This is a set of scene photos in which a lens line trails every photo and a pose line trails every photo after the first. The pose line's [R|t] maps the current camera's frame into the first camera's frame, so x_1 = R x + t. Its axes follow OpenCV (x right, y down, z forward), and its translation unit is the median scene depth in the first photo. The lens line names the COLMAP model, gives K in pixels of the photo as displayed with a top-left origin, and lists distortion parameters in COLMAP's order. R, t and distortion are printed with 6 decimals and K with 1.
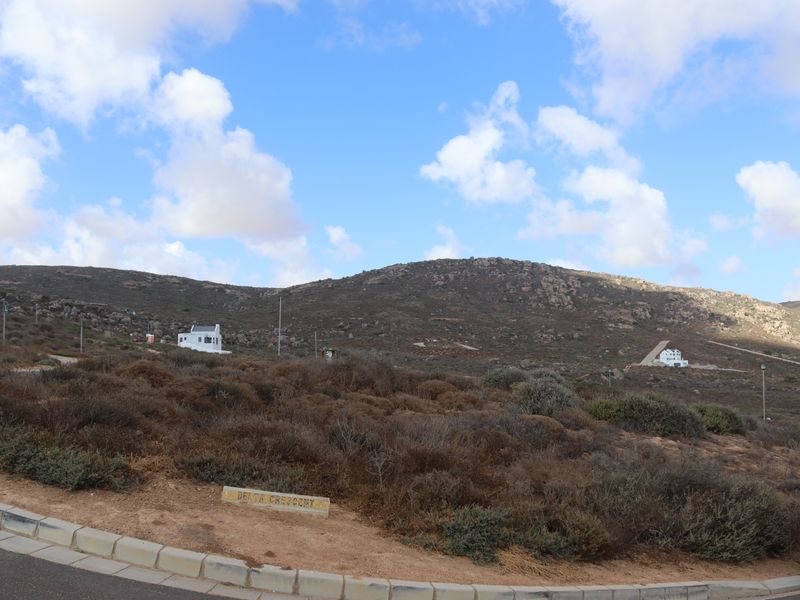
lens RADIAL K [[726.0, 0, 400.1], [0, 726.0, 300.0], [0, 0, 1]] dist [-0.141027, 0.105721]
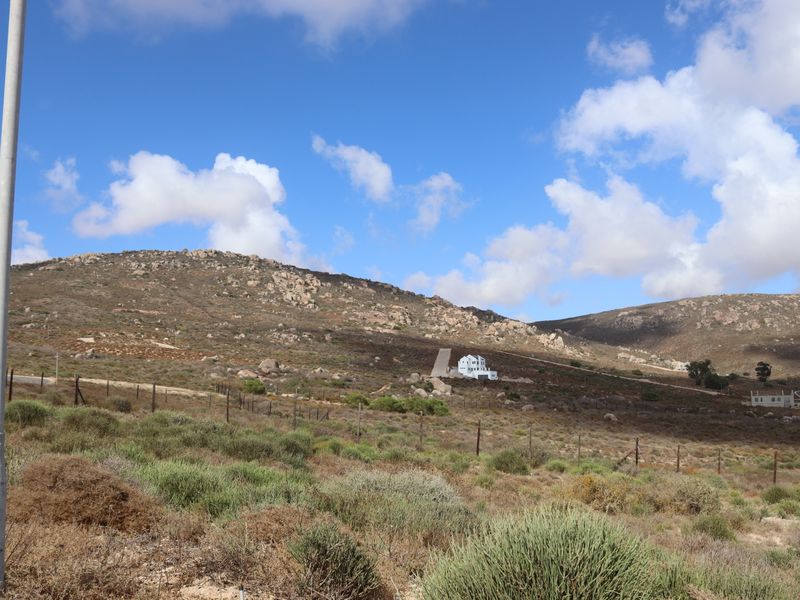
lens RADIAL K [[726.0, 0, 394.6], [0, 726.0, 298.9], [0, 0, 1]] dist [-0.141027, 0.105721]
pose [[0.927599, 0.046104, 0.370722, 0.031867], [-0.033187, 0.998602, -0.041152, 0.030707], [-0.372101, 0.025870, 0.927832, 0.250167]]
